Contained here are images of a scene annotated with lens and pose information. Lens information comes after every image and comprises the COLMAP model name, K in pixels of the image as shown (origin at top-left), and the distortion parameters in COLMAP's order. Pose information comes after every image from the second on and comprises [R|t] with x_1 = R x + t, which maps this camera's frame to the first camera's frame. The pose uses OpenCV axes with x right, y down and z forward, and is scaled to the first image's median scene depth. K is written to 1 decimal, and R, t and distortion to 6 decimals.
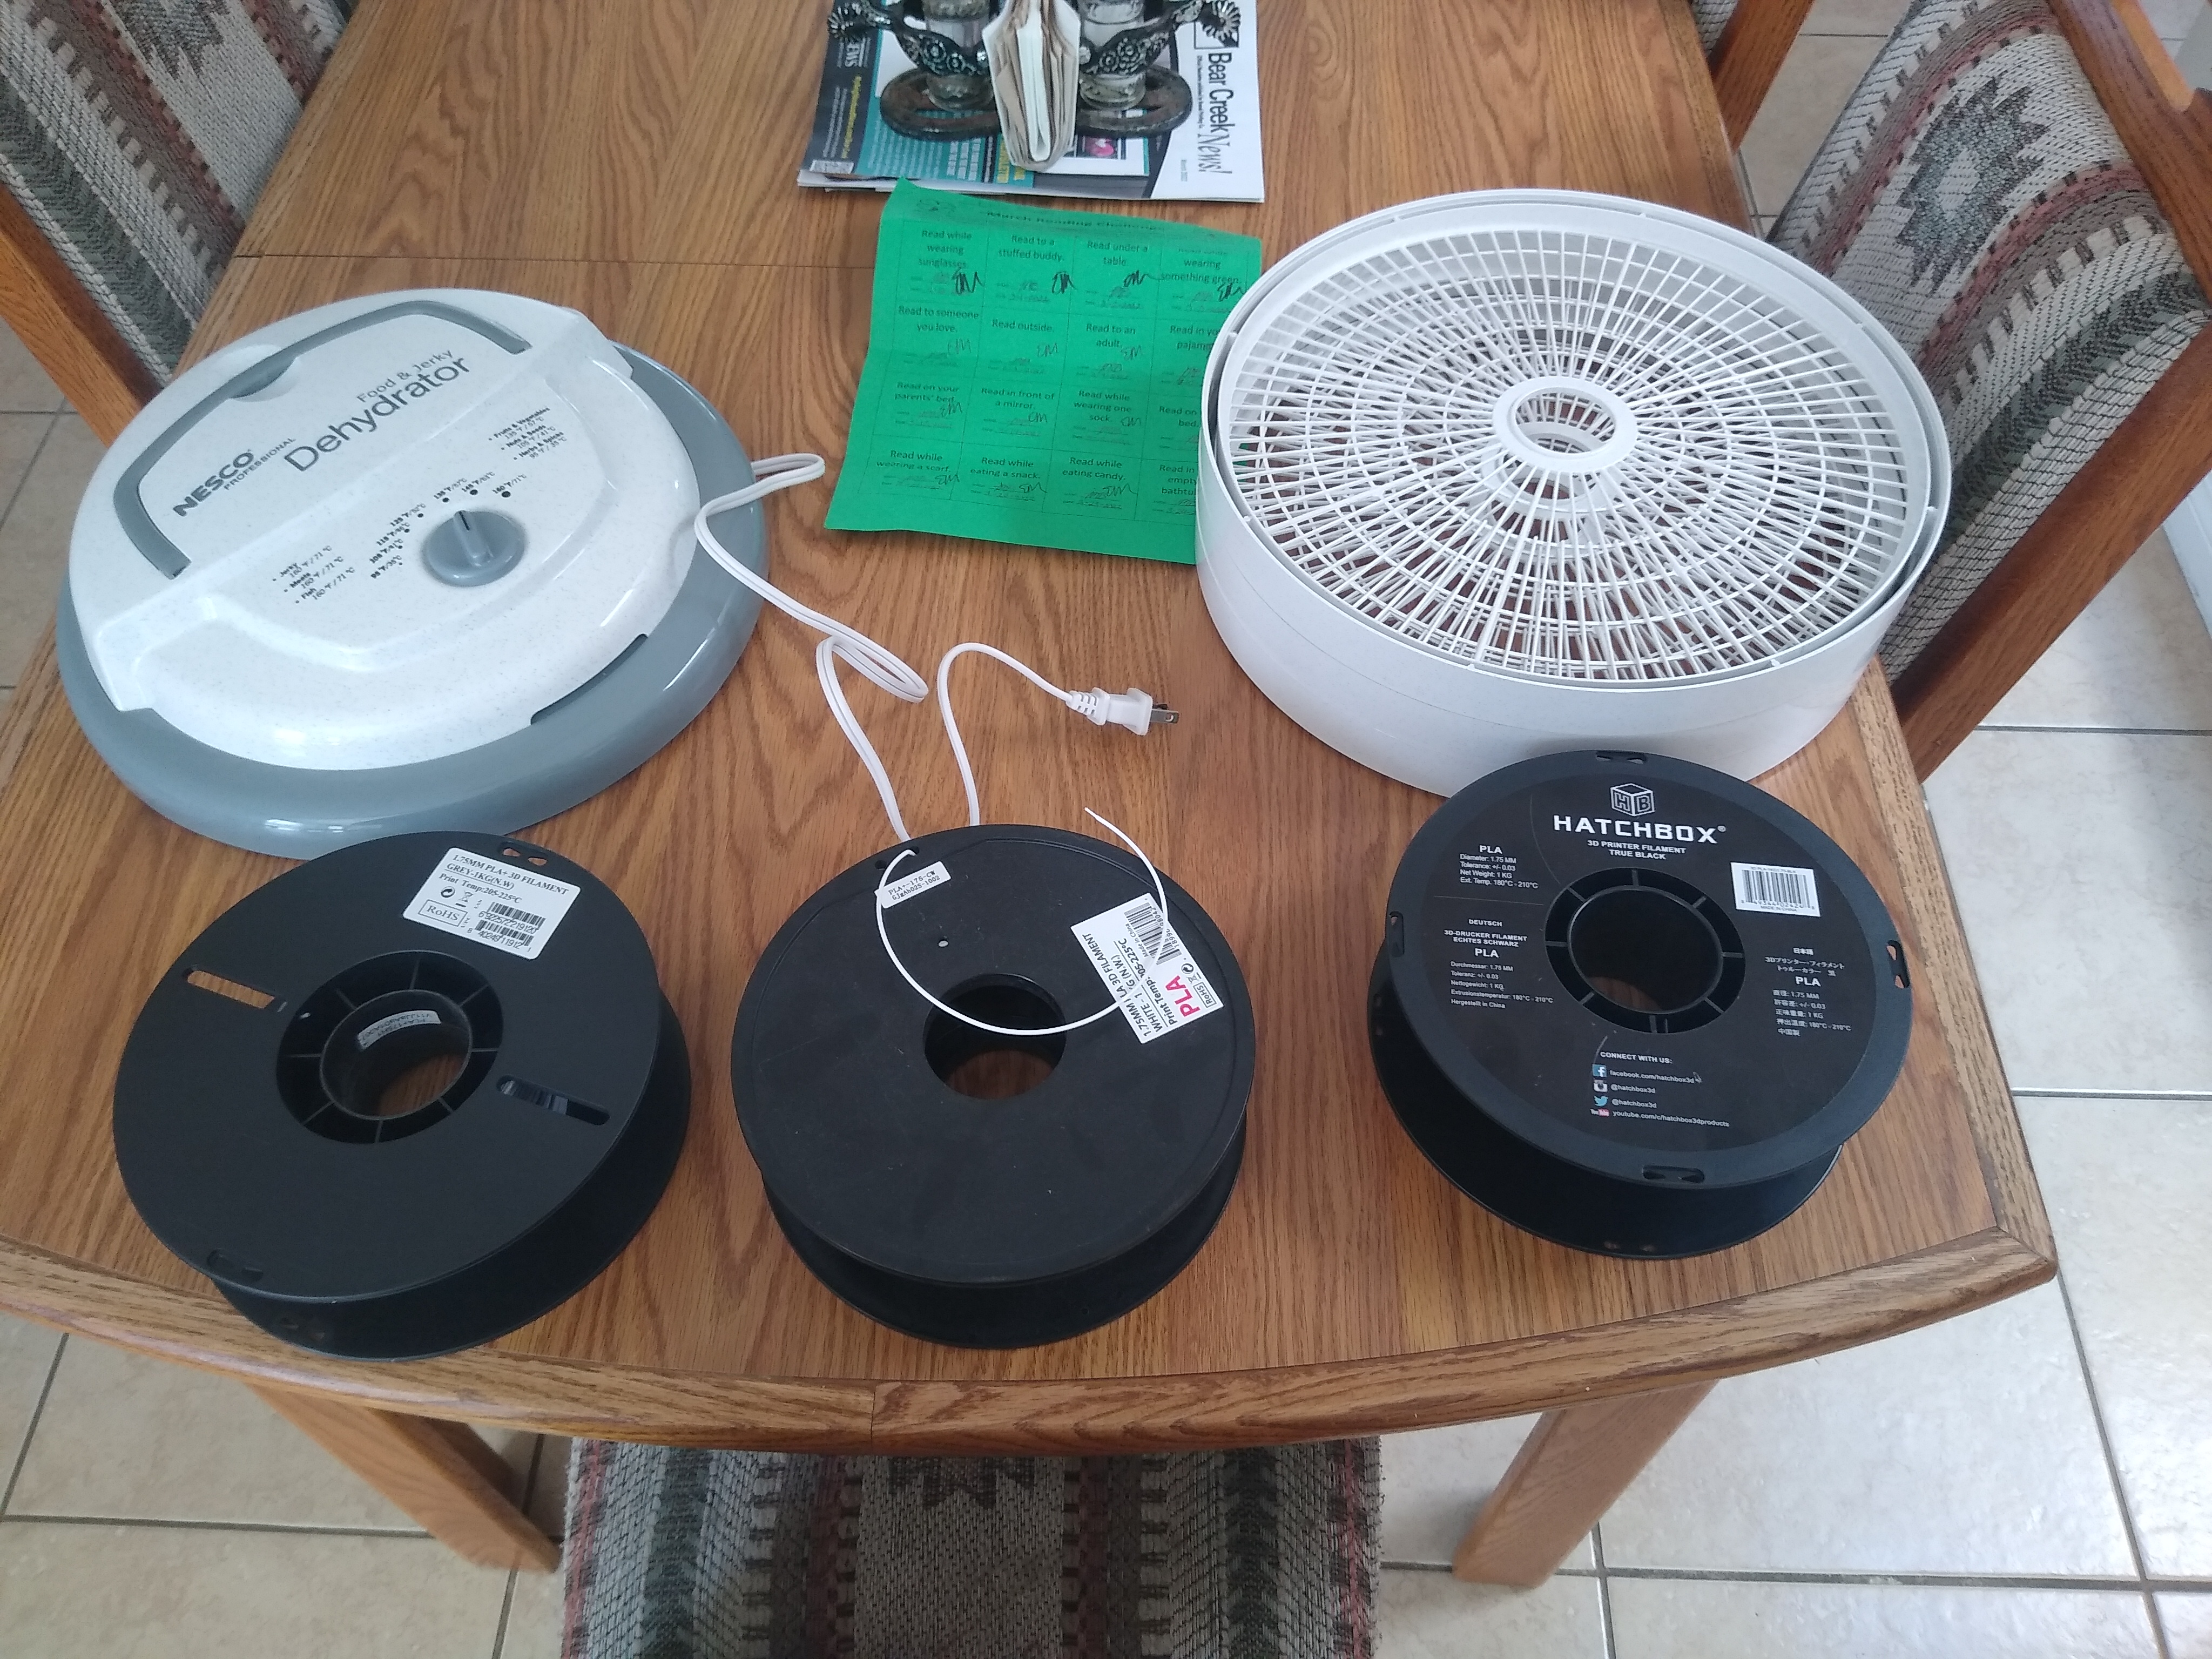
lens RADIAL K [[1734.5, 0, 1103.7], [0, 1734.5, 832.8], [0, 0, 1]] dist [-0.007090, -0.004364]
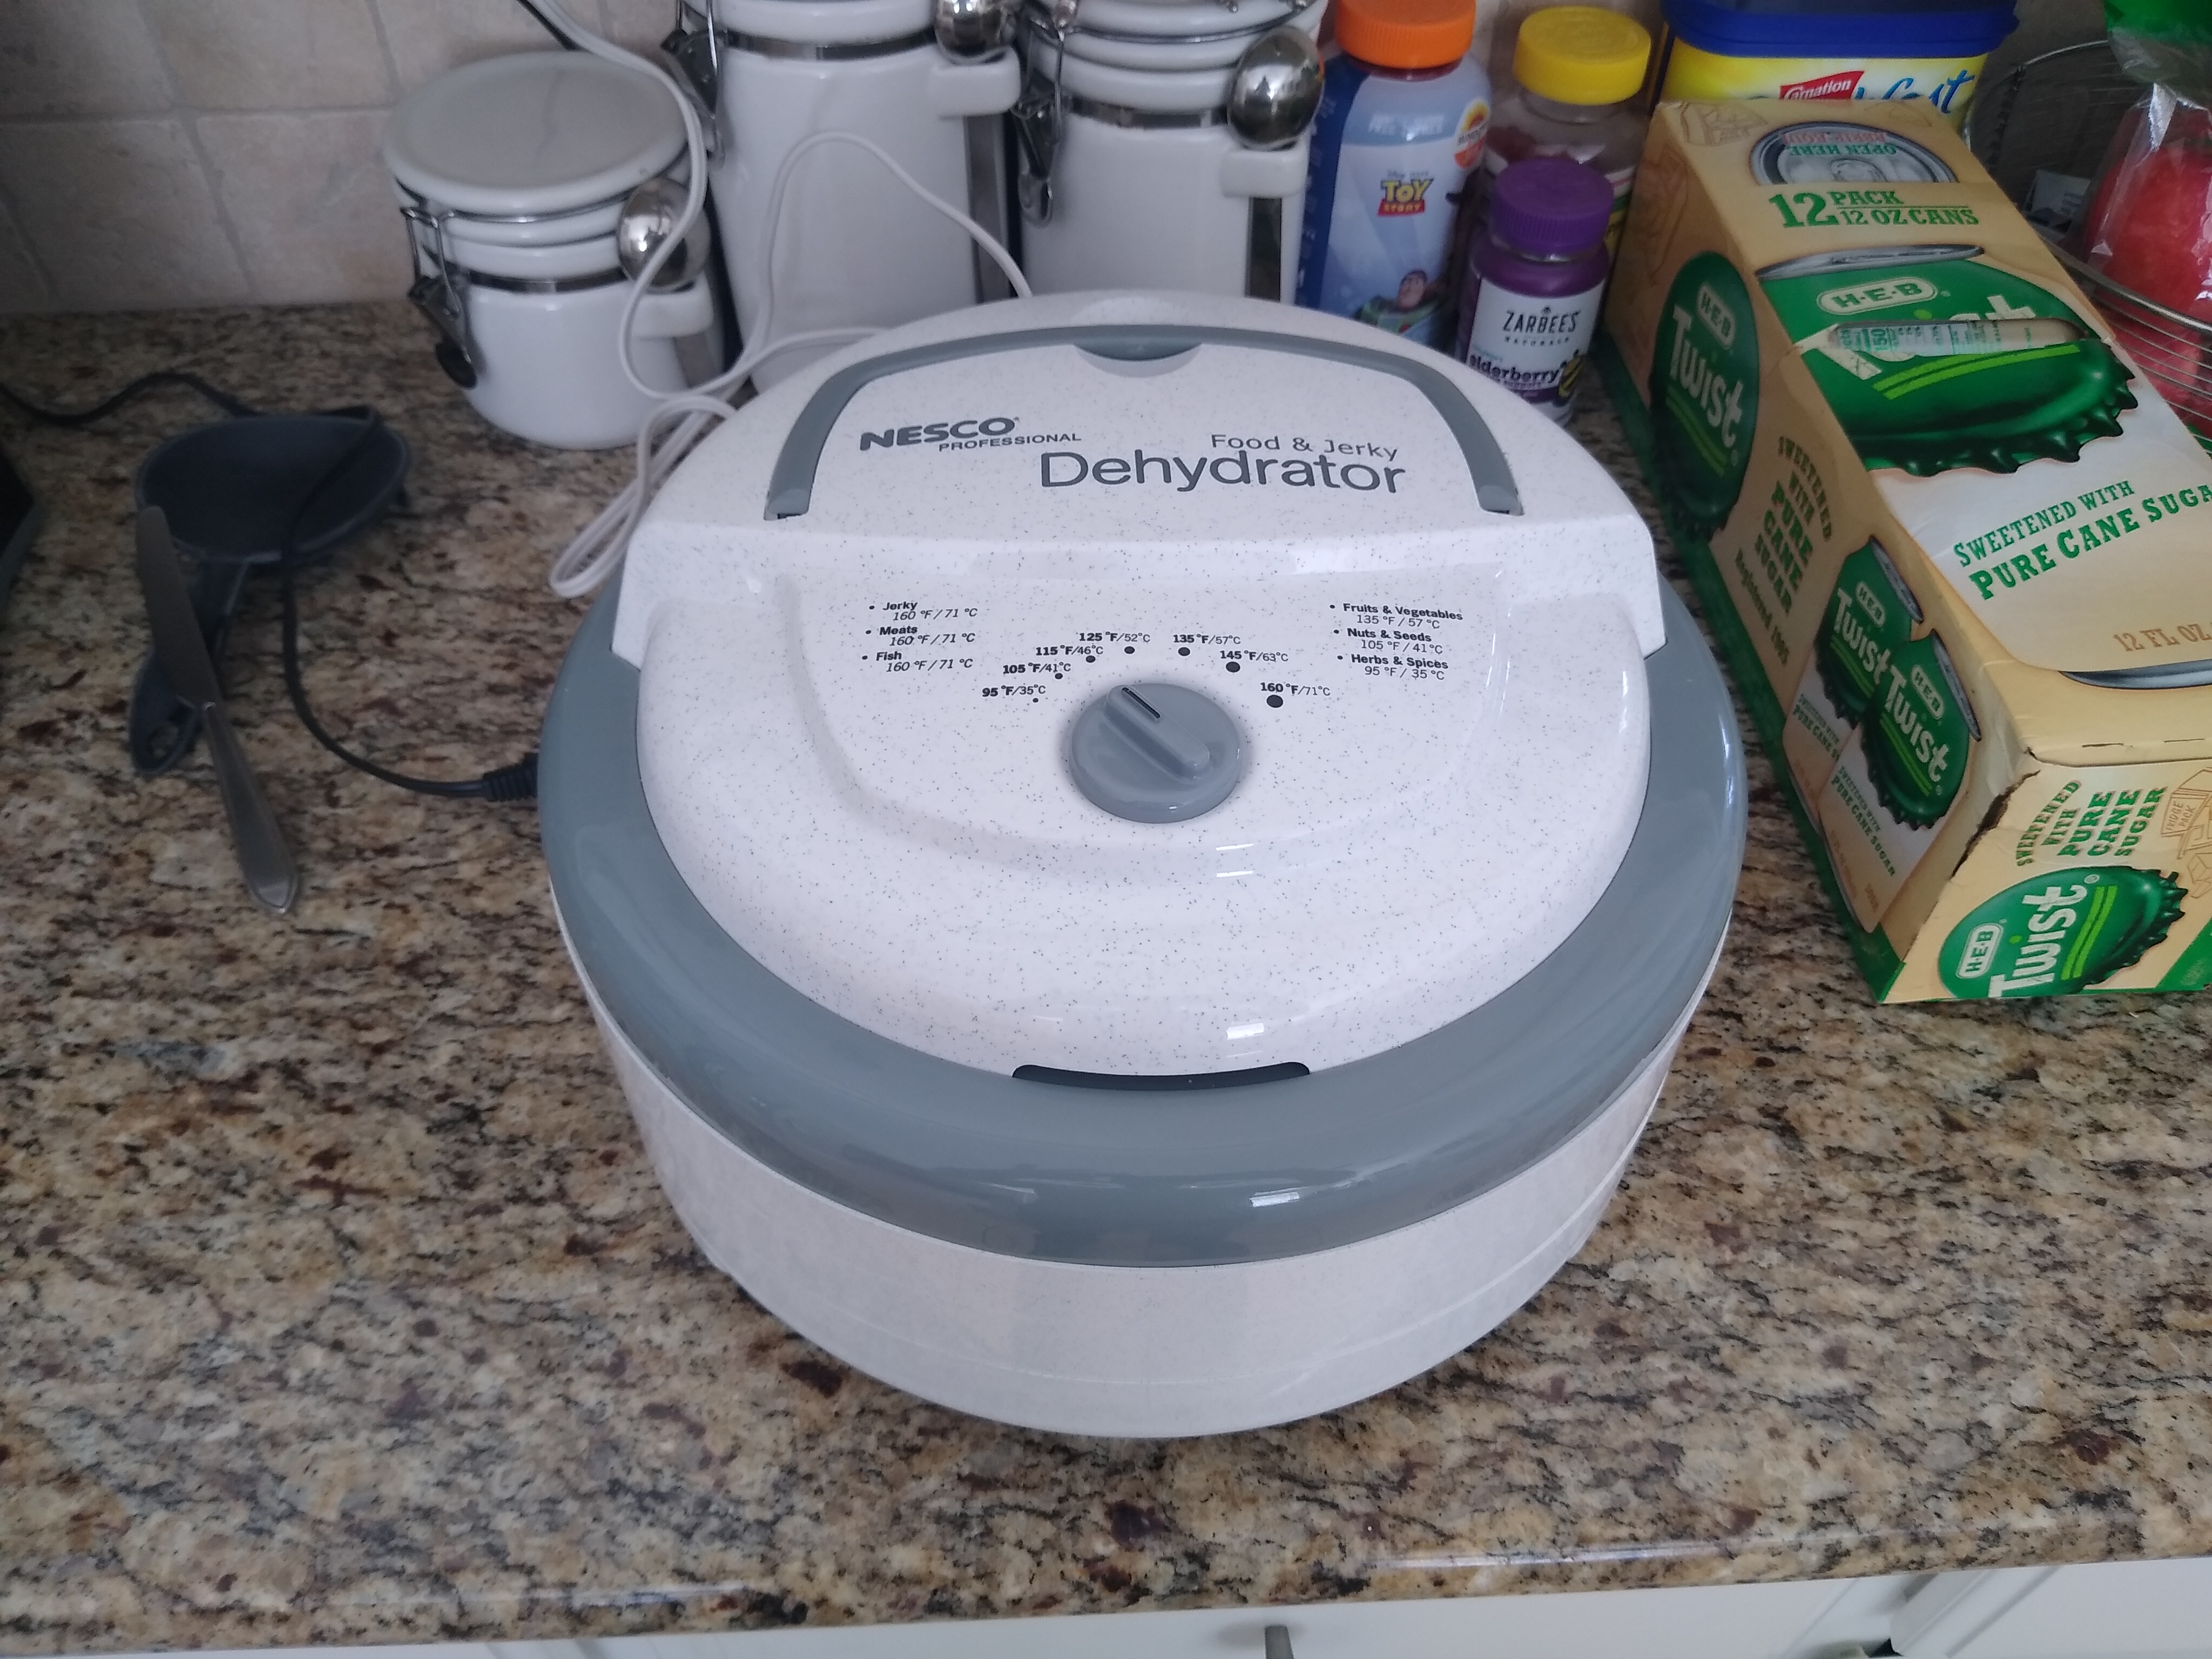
lens RADIAL K [[1734.5, 0, 1106.2], [0, 1734.5, 823.0], [0, 0, 1]] dist [-0.007090, -0.004364]
pose [[0.664234, 0.563570, -0.491103, -0.096886], [-0.620409, 0.782102, 0.058383, -0.166218], [0.416996, 0.265905, 0.869143, 0.527244]]
